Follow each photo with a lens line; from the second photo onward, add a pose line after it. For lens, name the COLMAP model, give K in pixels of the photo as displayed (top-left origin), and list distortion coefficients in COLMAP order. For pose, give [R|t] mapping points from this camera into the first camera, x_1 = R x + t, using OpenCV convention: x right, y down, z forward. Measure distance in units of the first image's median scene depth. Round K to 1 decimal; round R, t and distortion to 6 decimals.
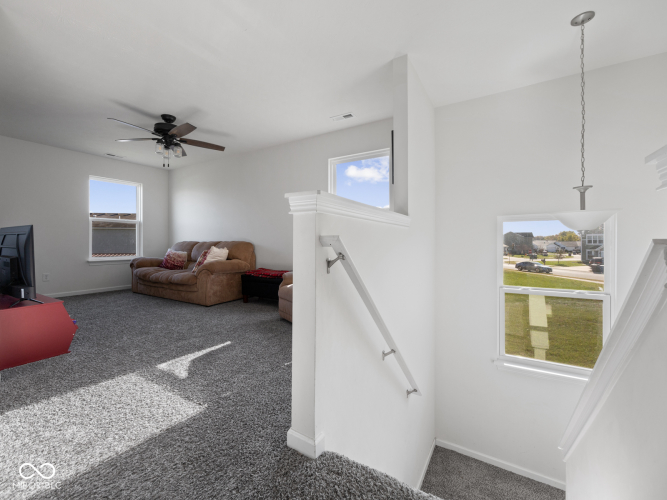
lens RADIAL K [[289.7, 0, 330.2], [0, 289.7, 242.3], [0, 0, 1]] dist [-0.009700, -0.000071]
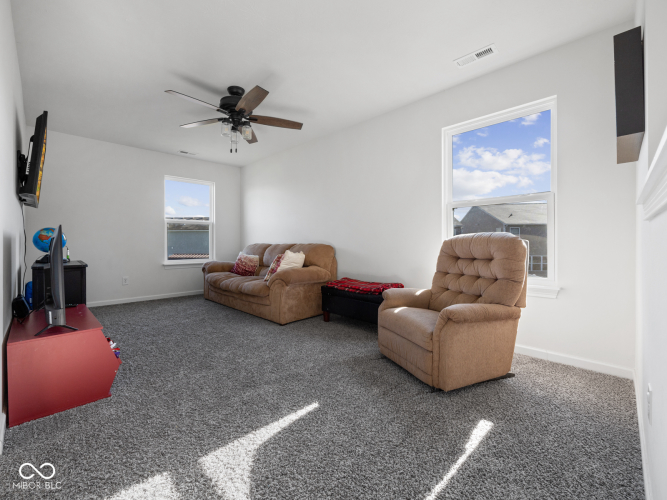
lens RADIAL K [[289.7, 0, 330.2], [0, 289.7, 242.3], [0, 0, 1]] dist [-0.009700, -0.000071]
pose [[0.975104, -0.003185, -0.221725, -0.106307], [0.002799, 0.999994, -0.002052, -0.006619], [0.221730, 0.001380, 0.975107, 0.228016]]
